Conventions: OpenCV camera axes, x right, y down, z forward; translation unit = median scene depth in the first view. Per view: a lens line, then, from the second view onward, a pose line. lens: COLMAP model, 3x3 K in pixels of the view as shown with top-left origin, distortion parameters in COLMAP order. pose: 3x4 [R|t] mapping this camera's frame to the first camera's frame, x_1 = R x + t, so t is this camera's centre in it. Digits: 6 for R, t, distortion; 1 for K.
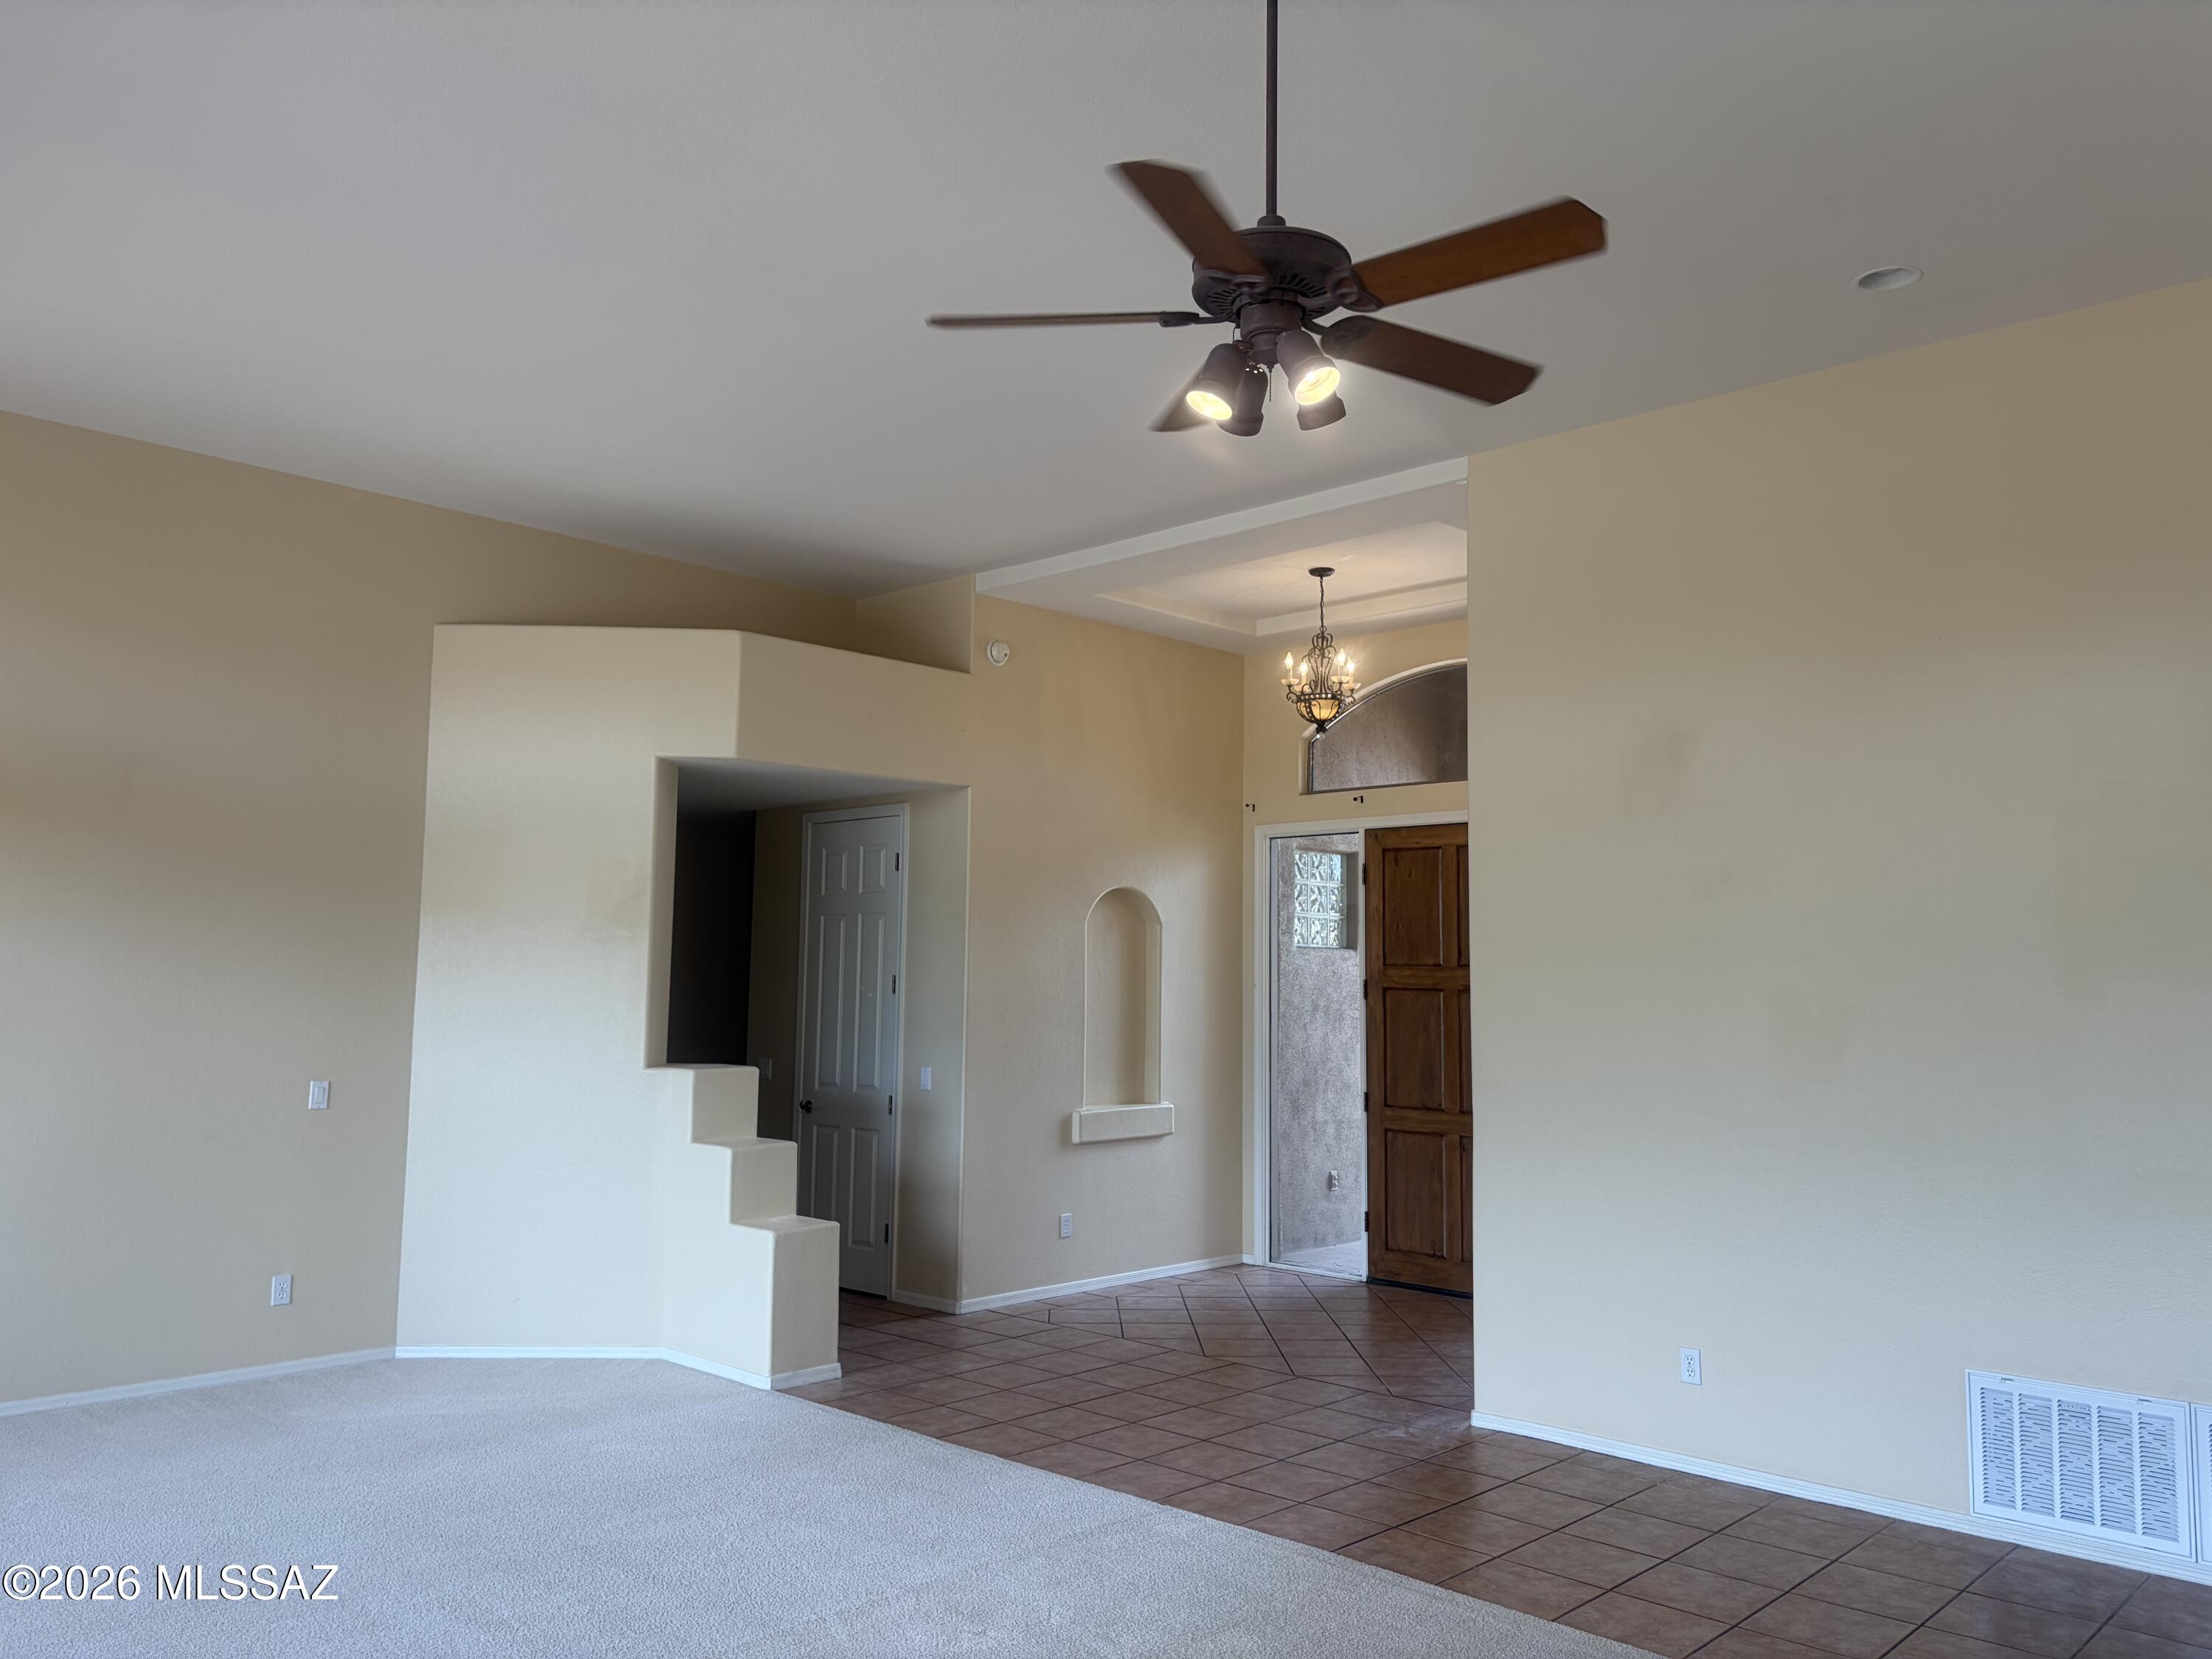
lens RADIAL K [[1690.4, 0, 1084.7], [0, 1690.4, 828.6], [0, 0, 1]] dist [0.057482, -0.067419]
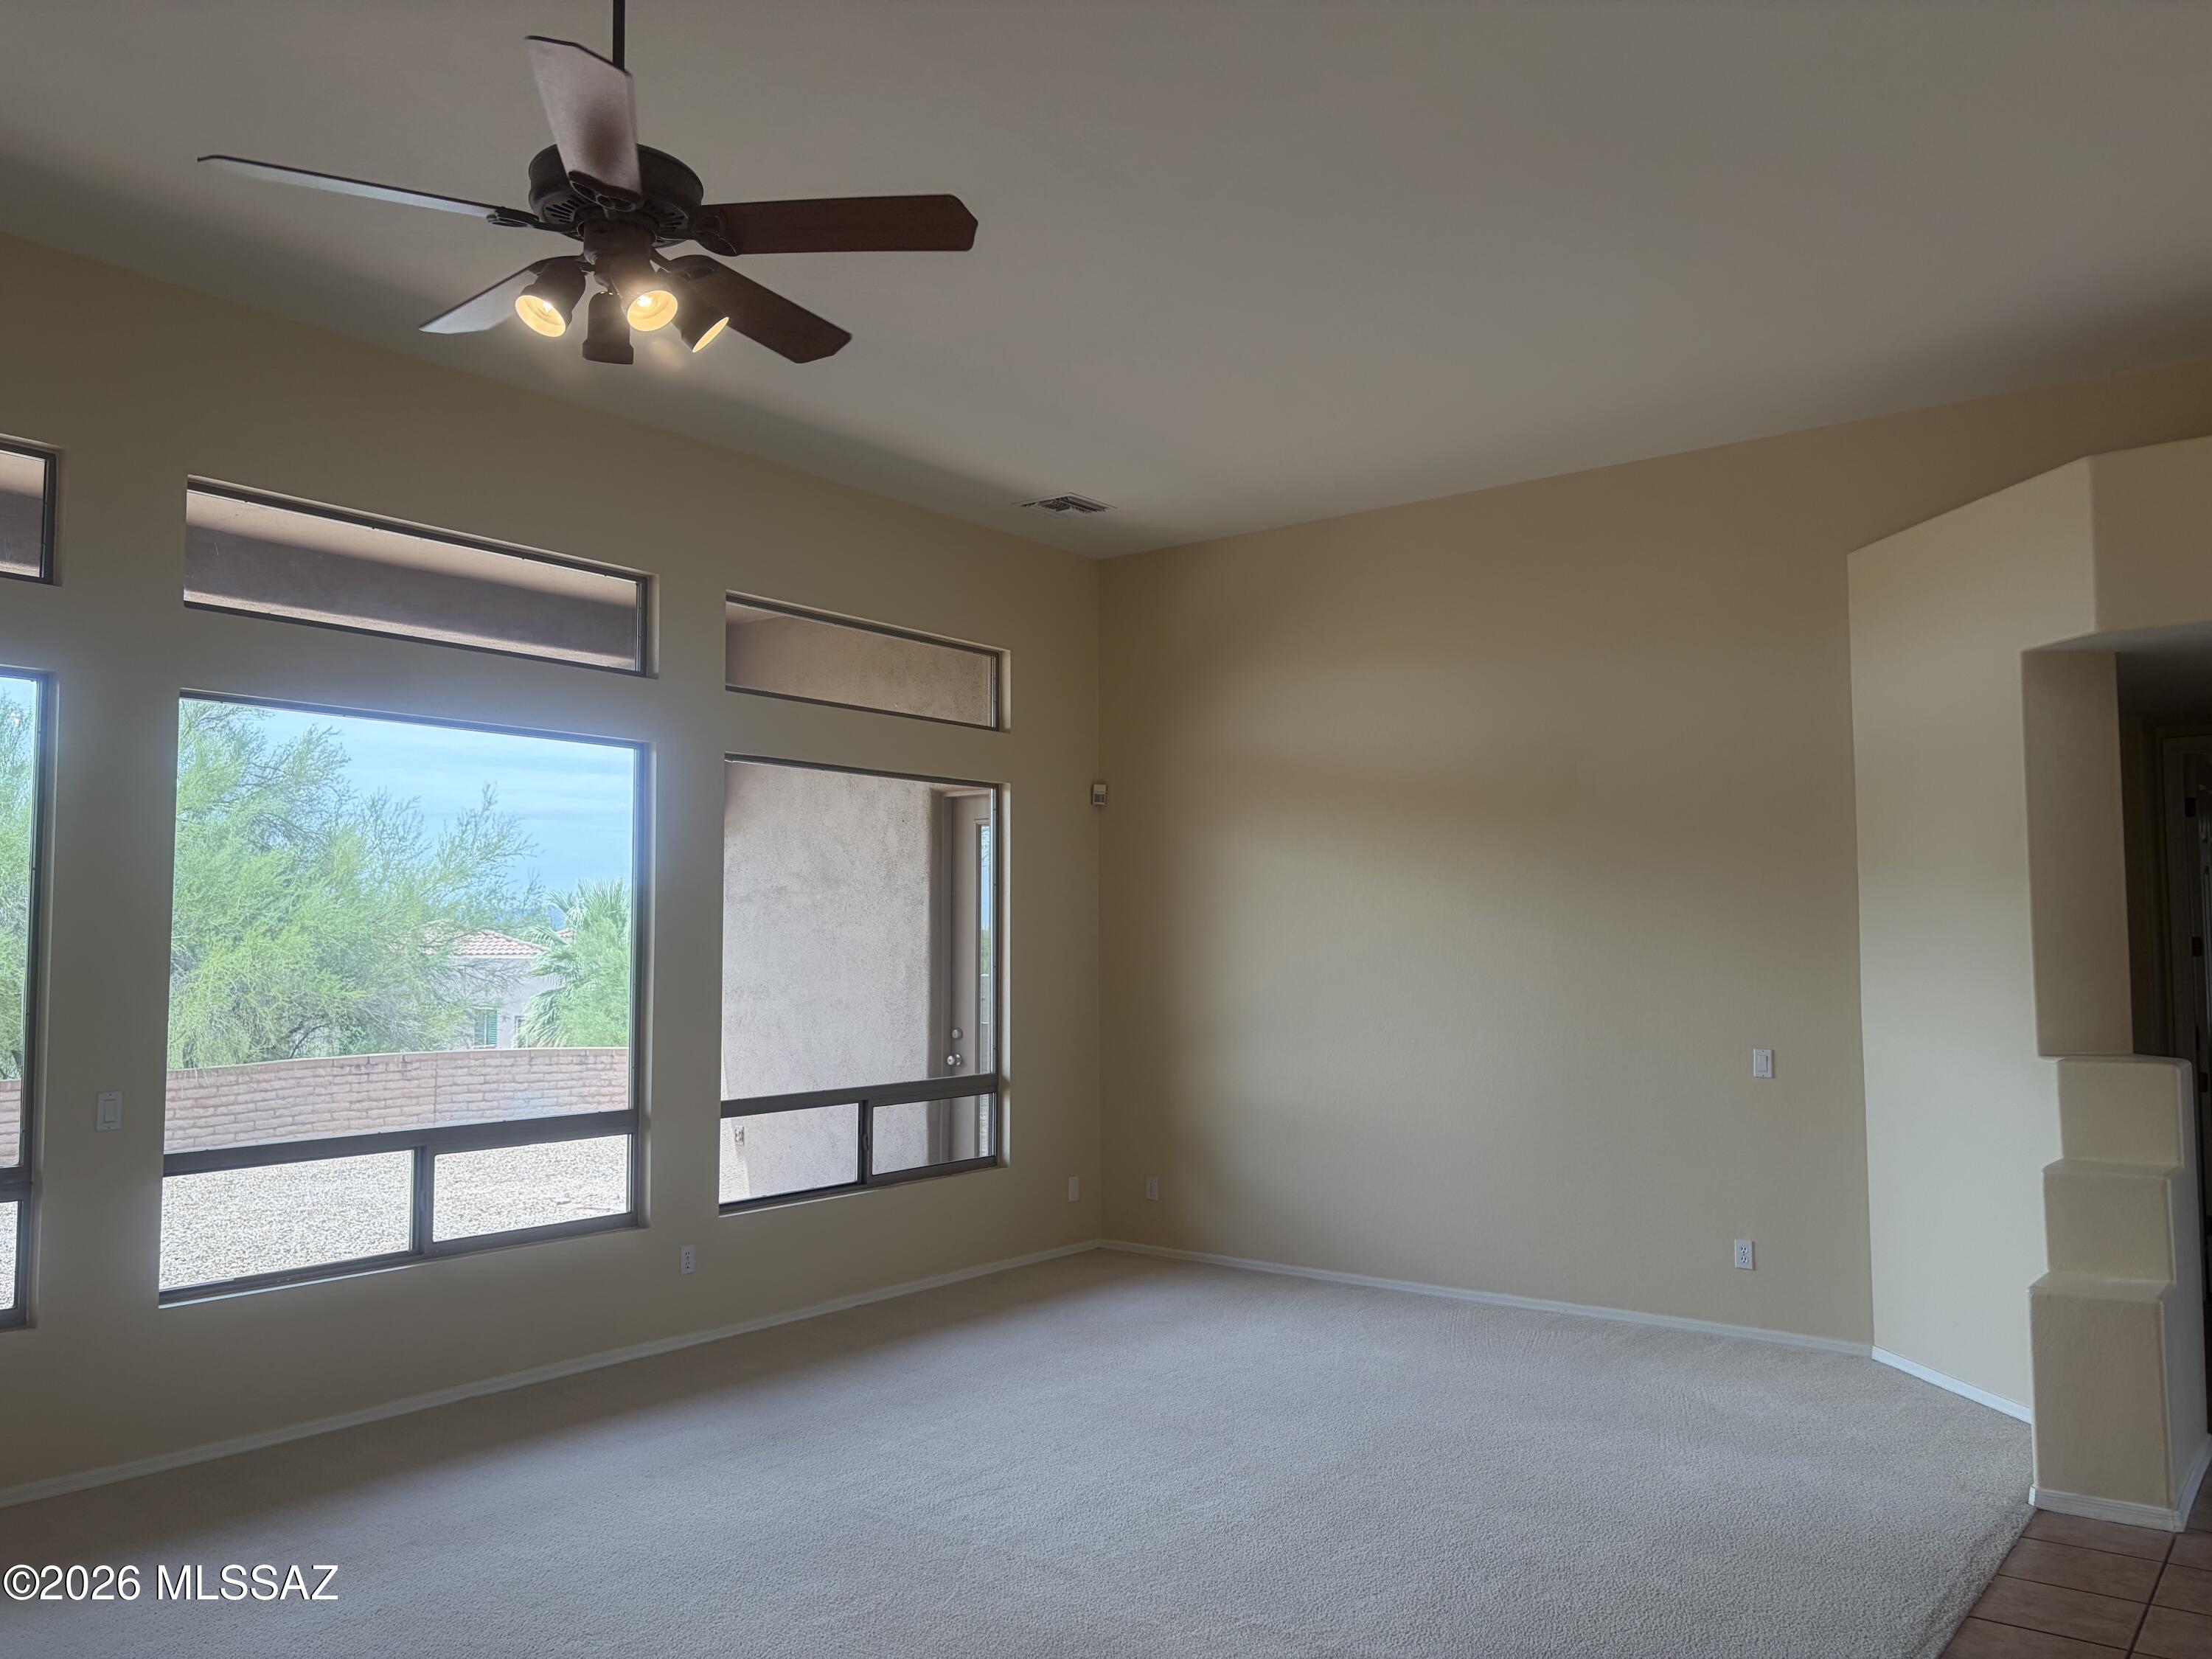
lens RADIAL K [[1690.4, 0, 1084.7], [0, 1690.4, 828.6], [0, 0, 1]] dist [0.057482, -0.067419]
pose [[0.100480, -0.077312, -0.991931, 0.404226], [0.096359, 0.993046, -0.067638, 0.041336], [0.990262, -0.088785, 0.107231, 0.423460]]
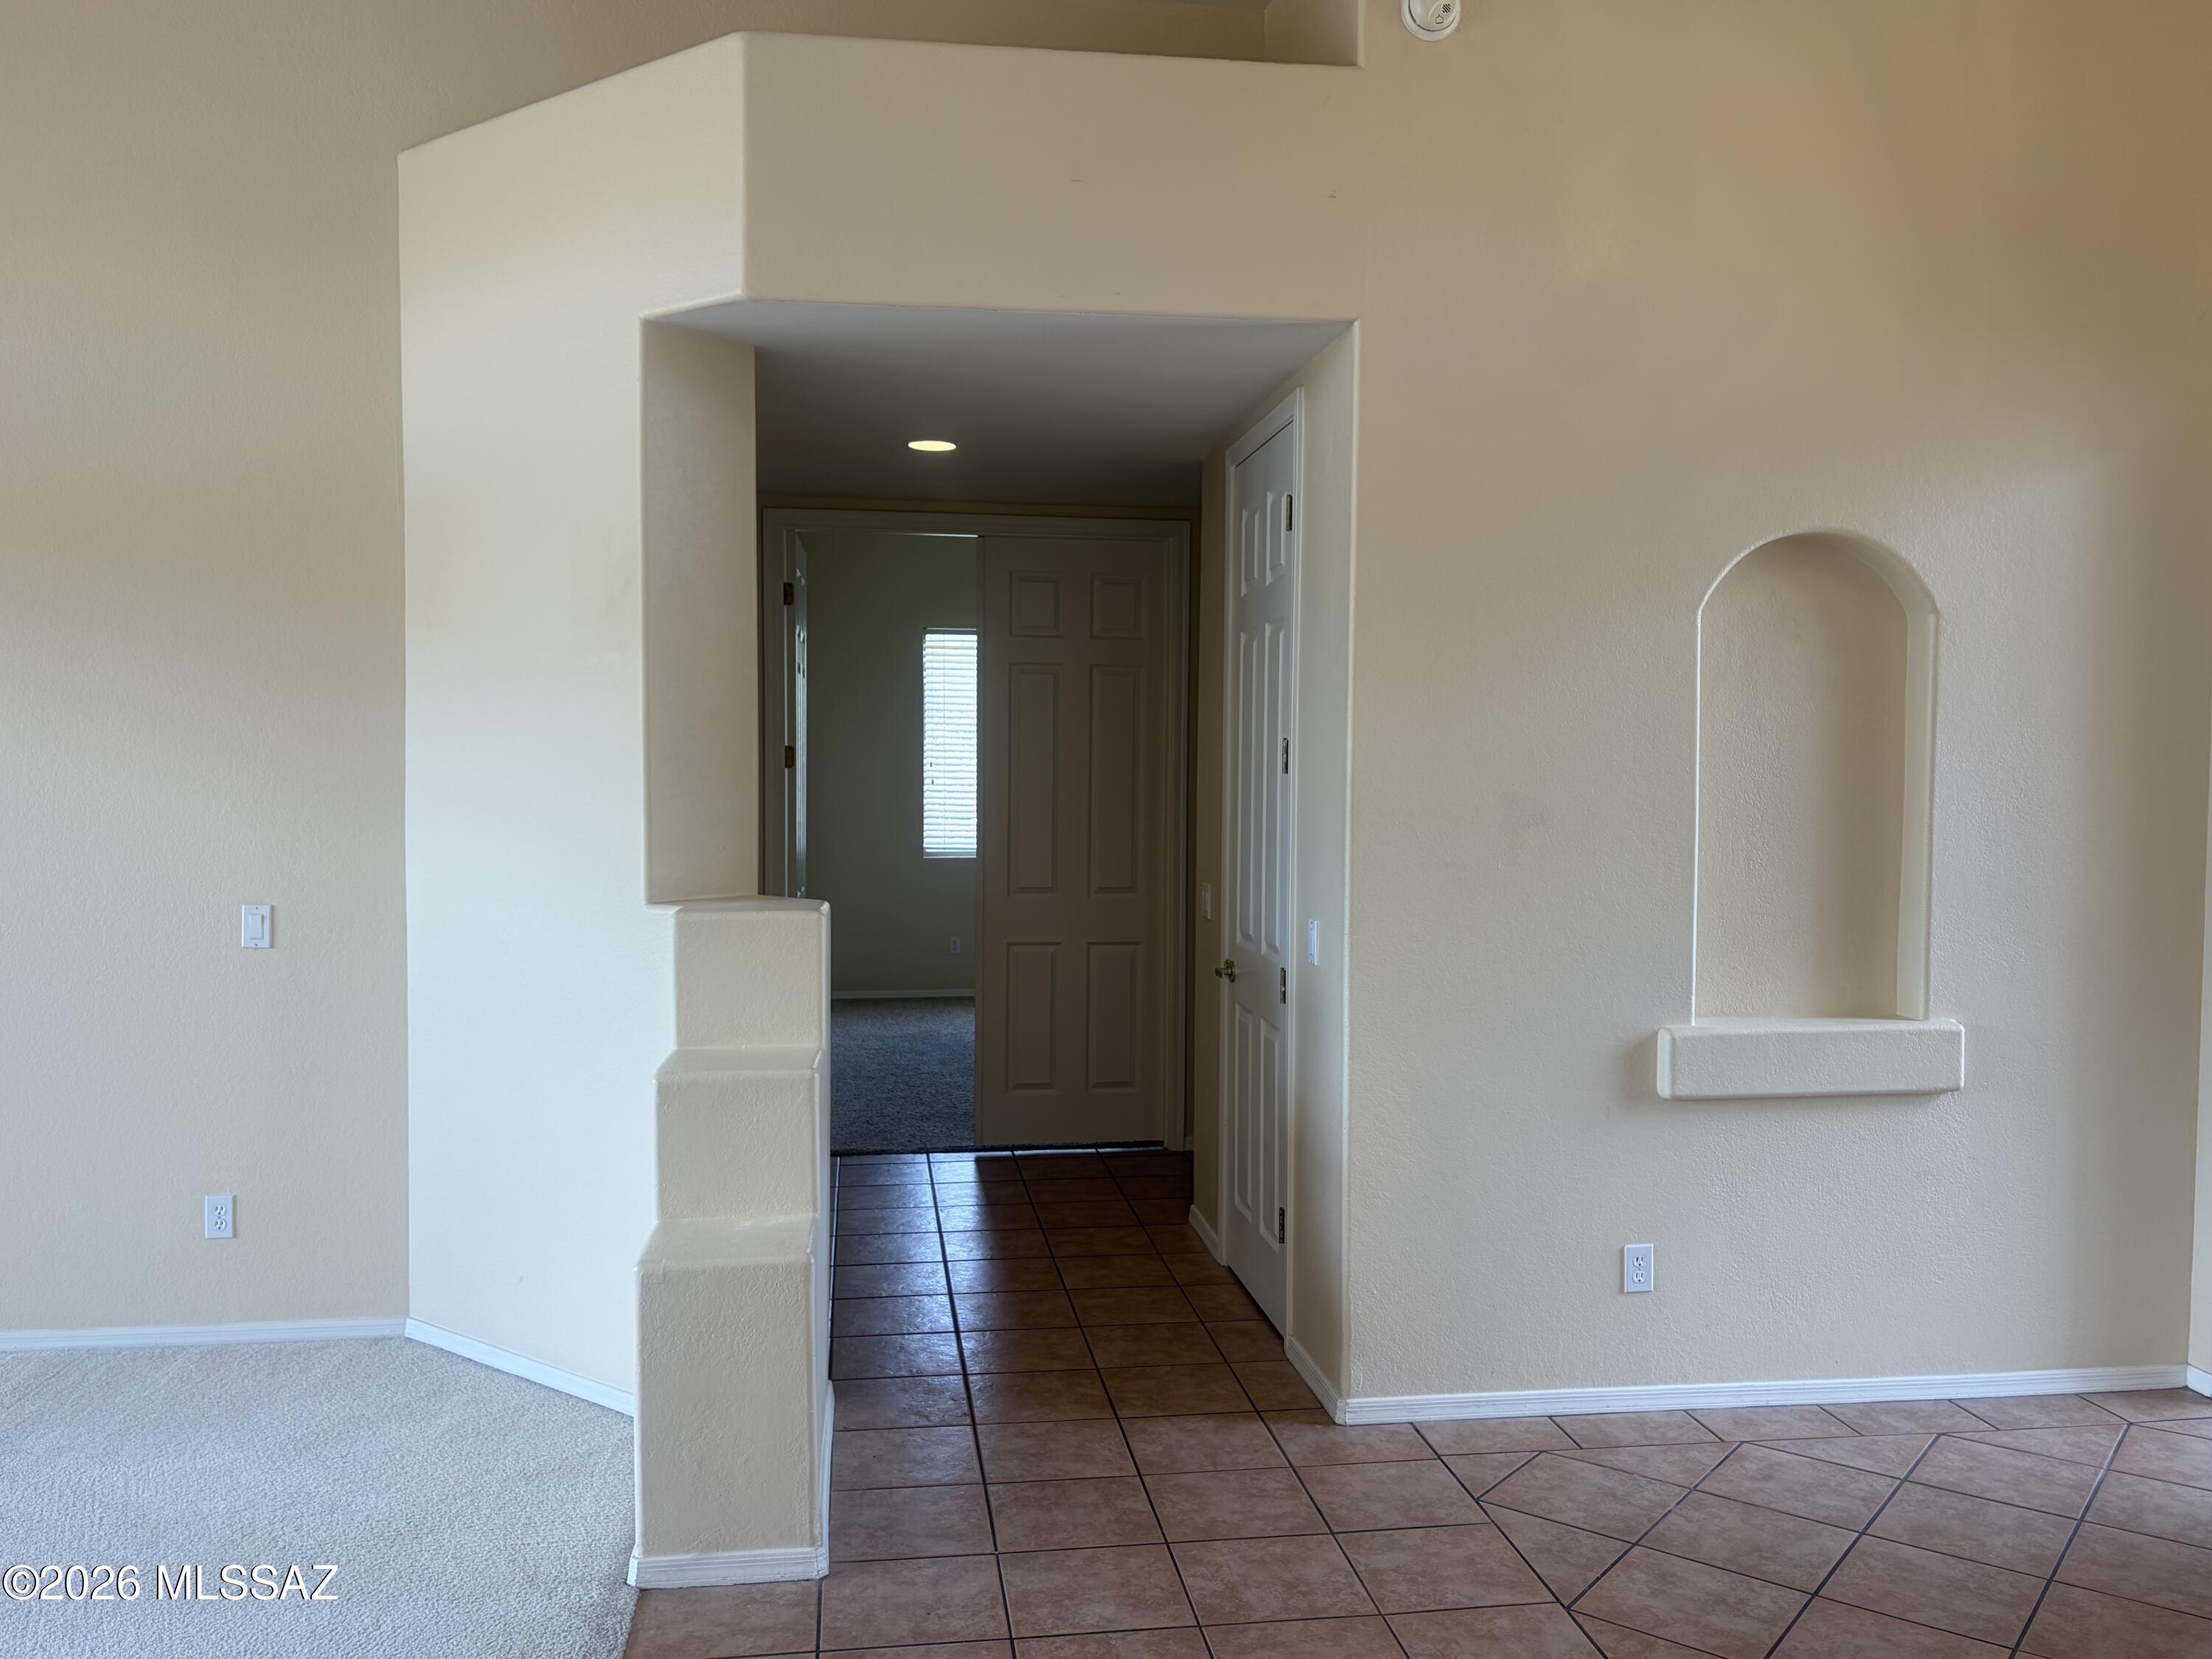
lens RADIAL K [[1764.2, 0, 1106.8], [0, 1764.2, 841.0], [0, 0, 1]] dist [0.014277, 0.003120]
pose [[0.783416, 0.021737, -0.621117, 0.175990], [0.058937, 0.992286, 0.109065, 0.057324], [0.618697, -0.122050, 0.776091, 0.557708]]
